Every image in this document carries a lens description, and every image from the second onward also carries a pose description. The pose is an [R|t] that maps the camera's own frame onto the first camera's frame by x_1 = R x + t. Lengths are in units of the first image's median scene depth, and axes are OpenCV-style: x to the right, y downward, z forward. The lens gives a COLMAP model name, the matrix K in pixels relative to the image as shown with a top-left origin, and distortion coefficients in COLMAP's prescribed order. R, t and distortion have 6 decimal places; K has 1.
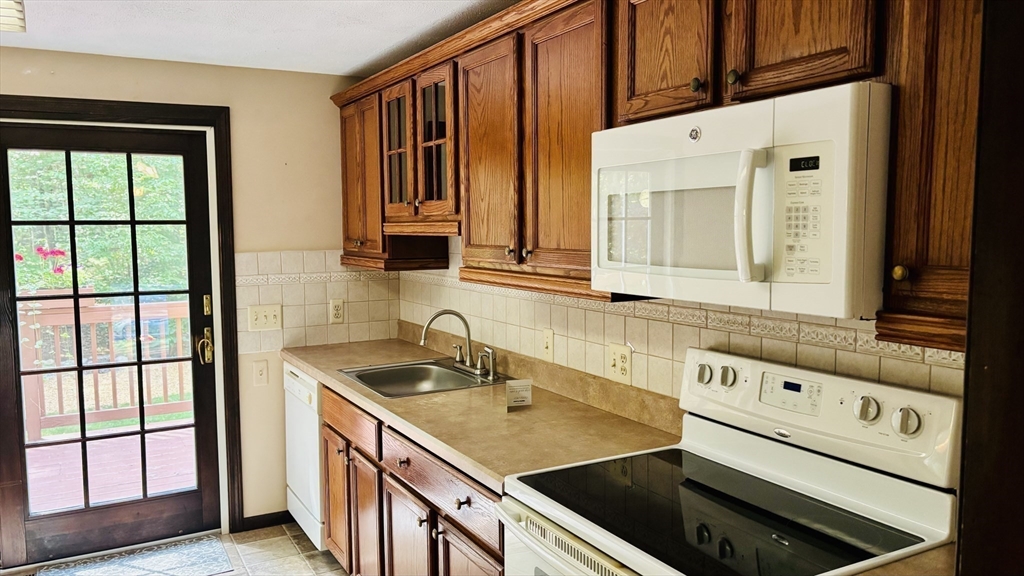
lens RADIAL K [[772.4, 0, 505.9], [0, 772.4, 290.2], [0, 0, 1]] dist [0.040548, -0.044036]
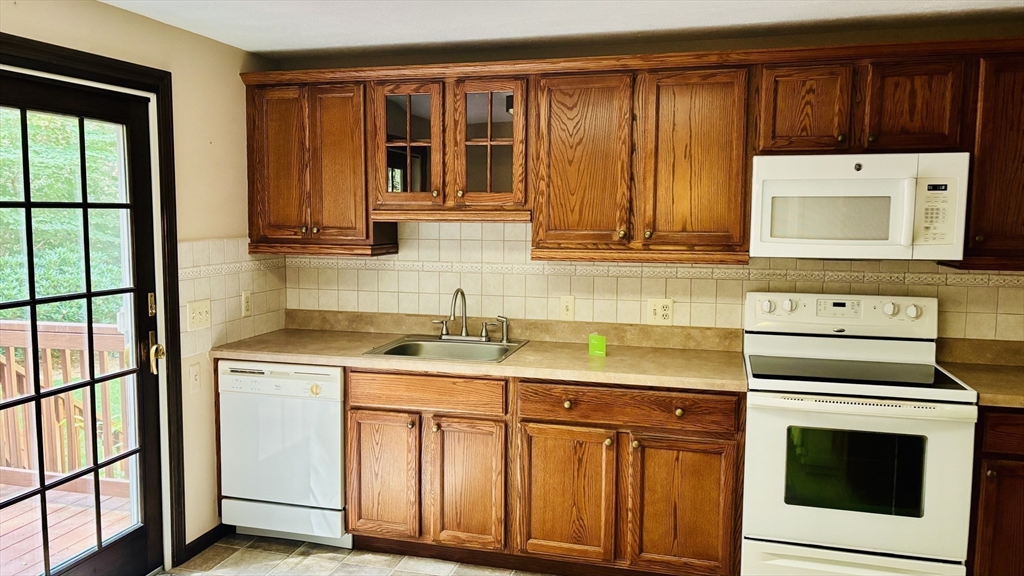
lens RADIAL K [[772.4, 0, 506.8], [0, 772.4, 288.7], [0, 0, 1]] dist [0.040548, -0.044036]
pose [[0.700225, -0.059334, 0.711453, -0.775069], [0.050203, 0.998166, 0.033834, -0.007885], [-0.712155, 0.012025, 0.701919, 0.141313]]
